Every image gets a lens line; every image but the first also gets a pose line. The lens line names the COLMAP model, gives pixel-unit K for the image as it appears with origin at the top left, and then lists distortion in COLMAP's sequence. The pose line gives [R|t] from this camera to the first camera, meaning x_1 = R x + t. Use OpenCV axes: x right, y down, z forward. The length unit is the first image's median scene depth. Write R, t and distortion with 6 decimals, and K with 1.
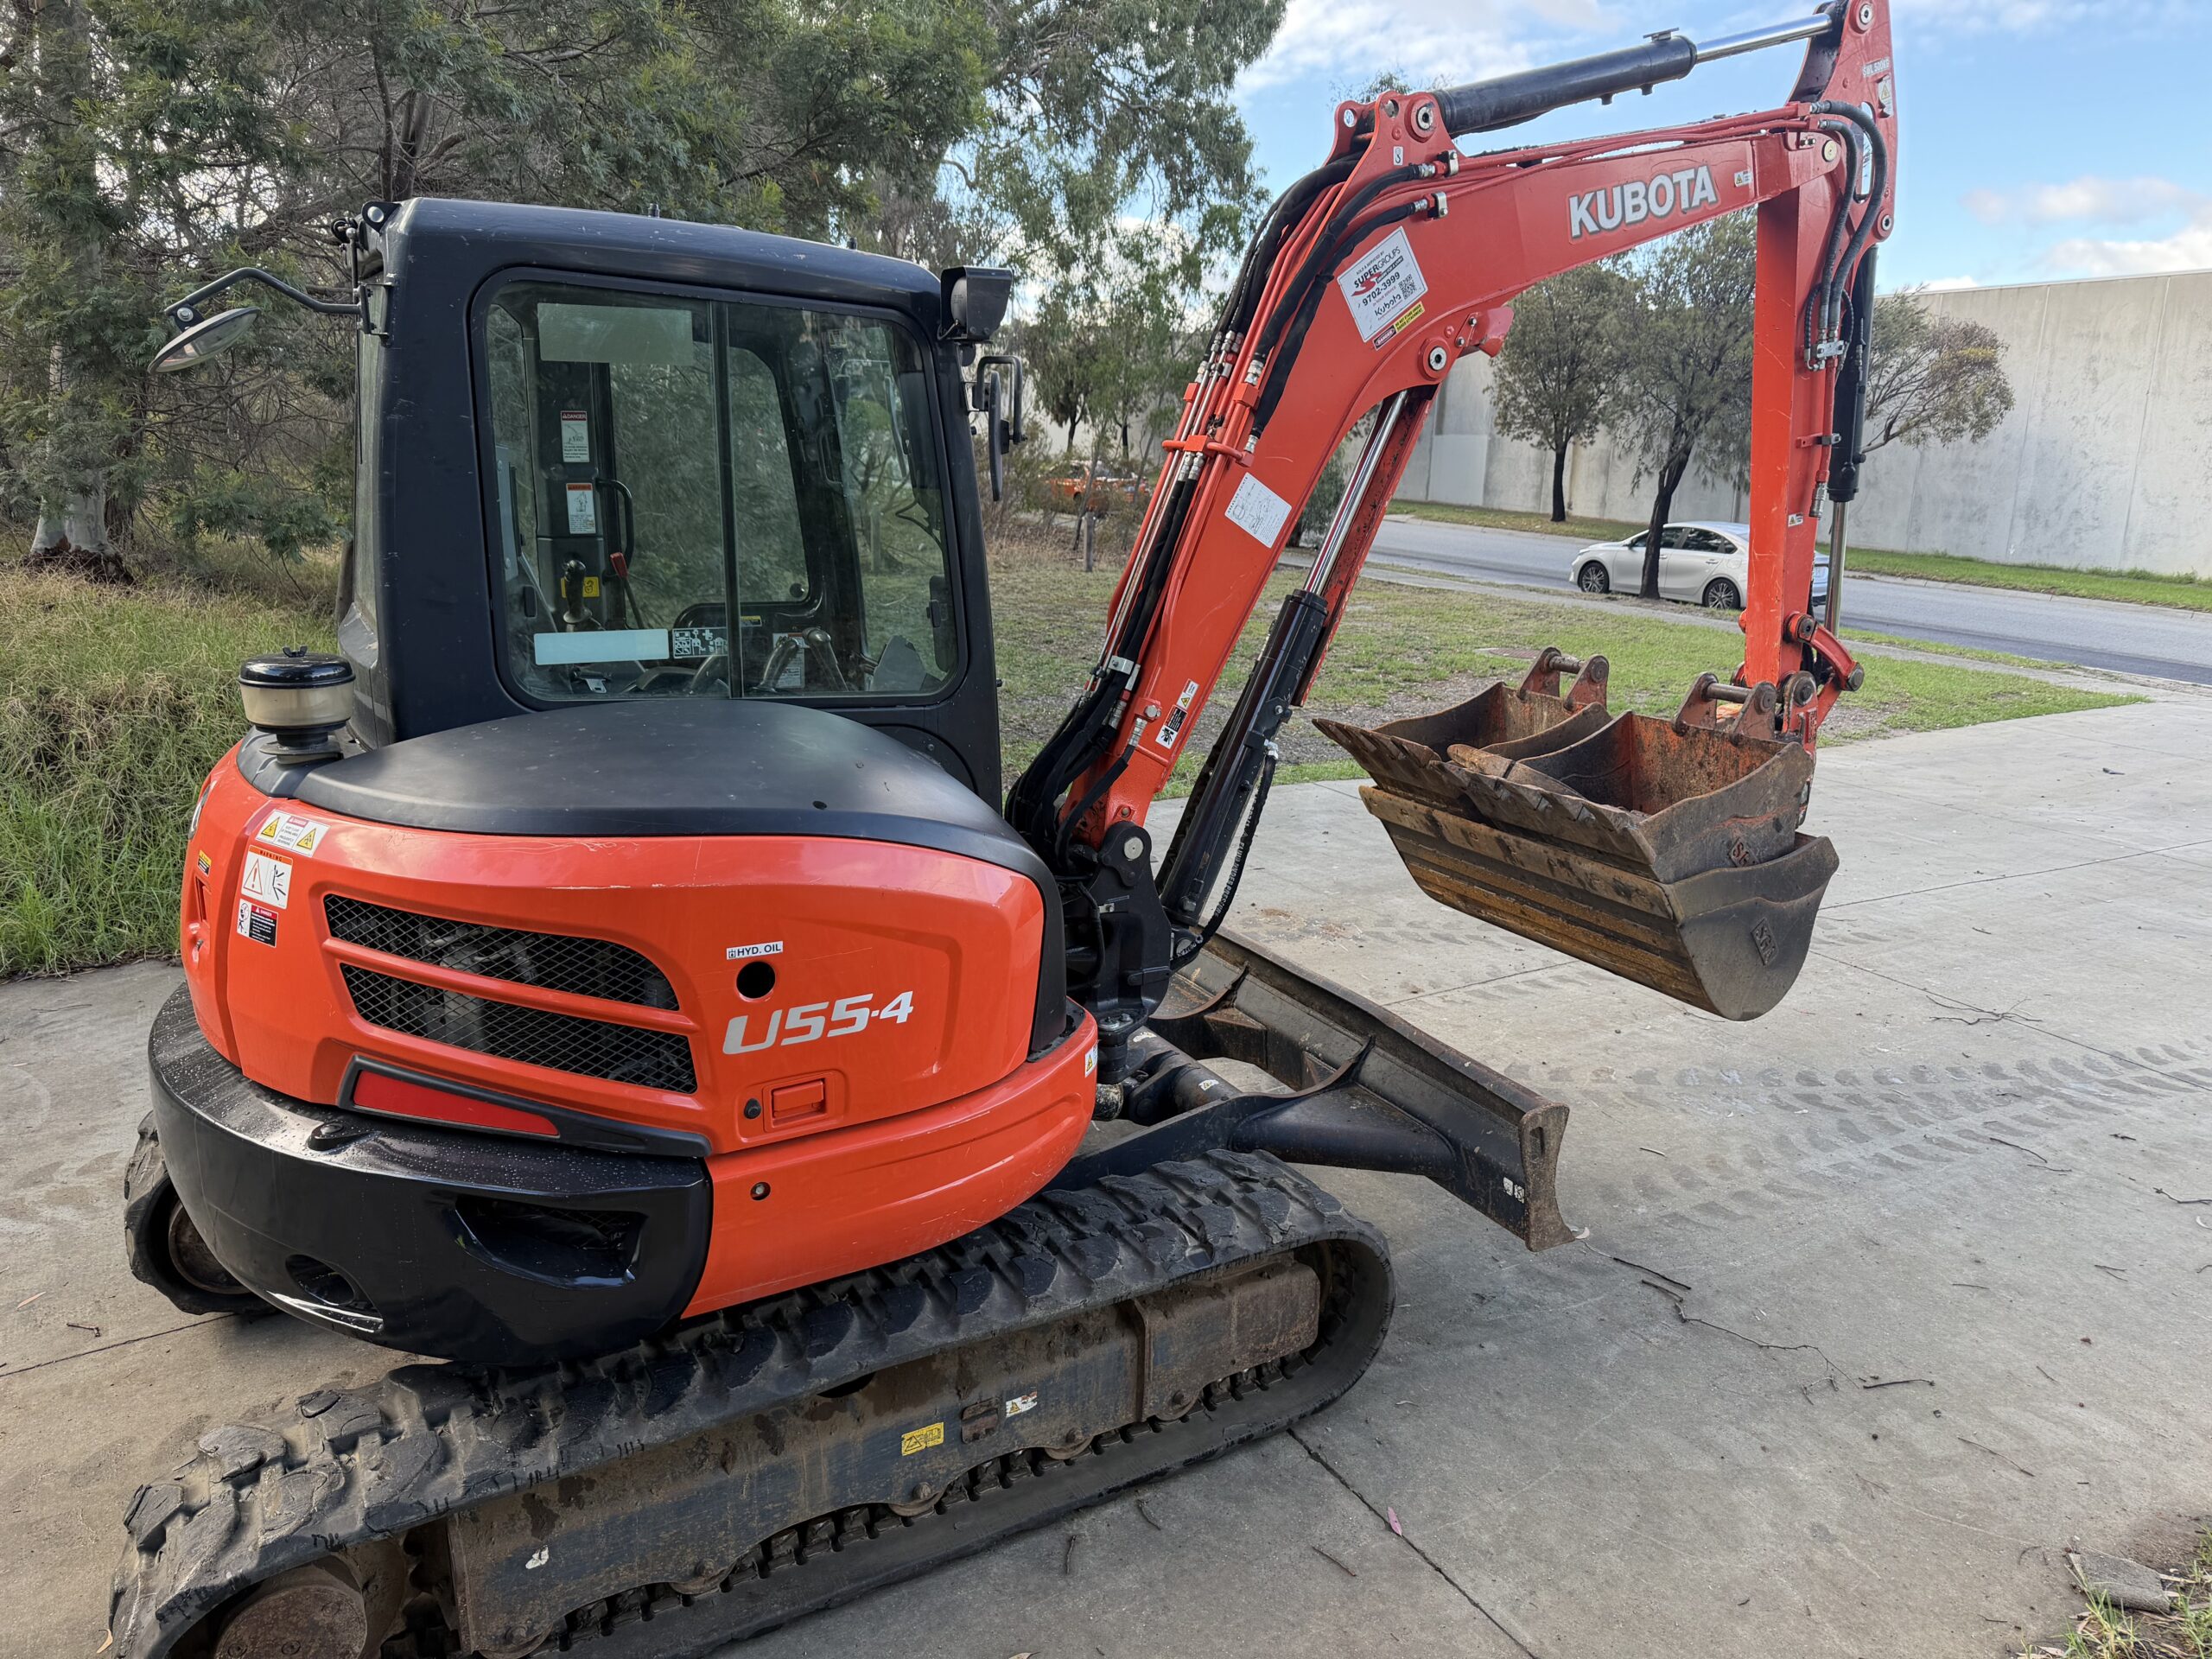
lens RADIAL K [[1659.7, 0, 1061.2], [0, 1659.7, 870.1], [0, 0, 1]] dist [0.135994, -0.249622]
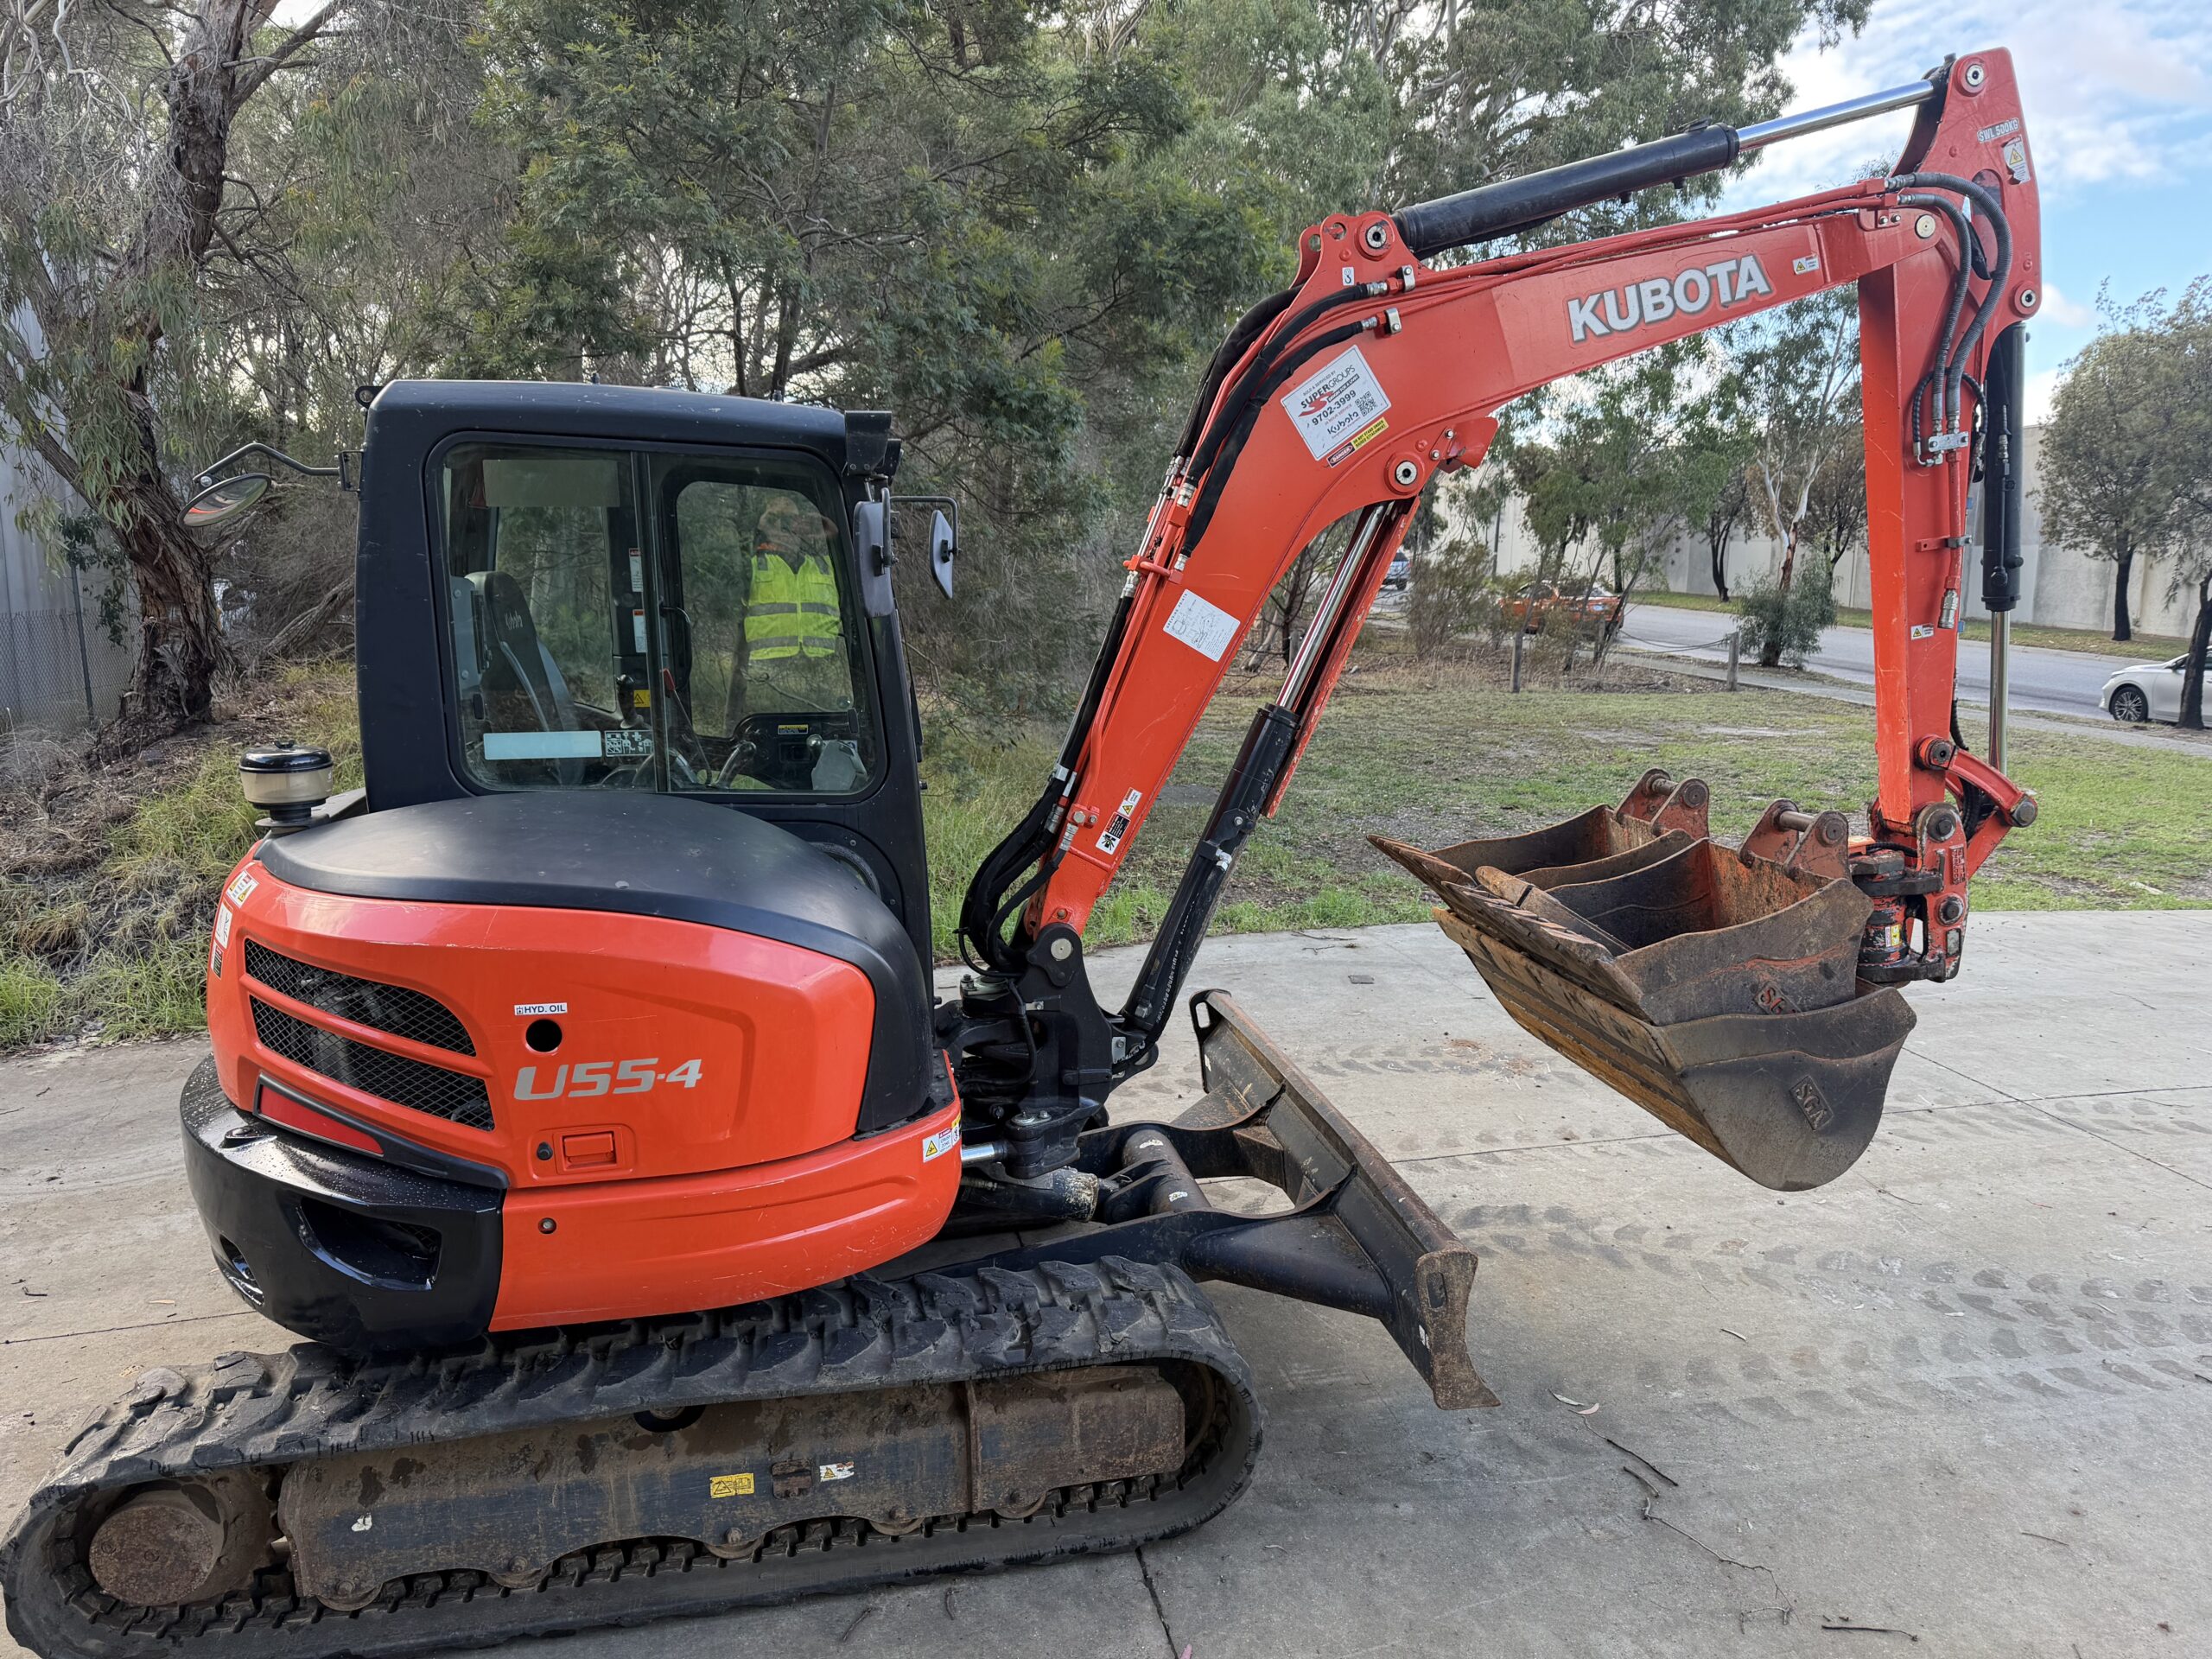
lens RADIAL K [[1669.2, 0, 1108.4], [0, 1669.2, 871.6], [0, 0, 1]] dist [0.083761, -0.129601]
pose [[0.936880, 0.039521, -0.347410, 0.424628], [-0.065031, 0.995951, -0.062076, 0.000799], [0.343550, 0.080750, 0.935657, 0.041567]]
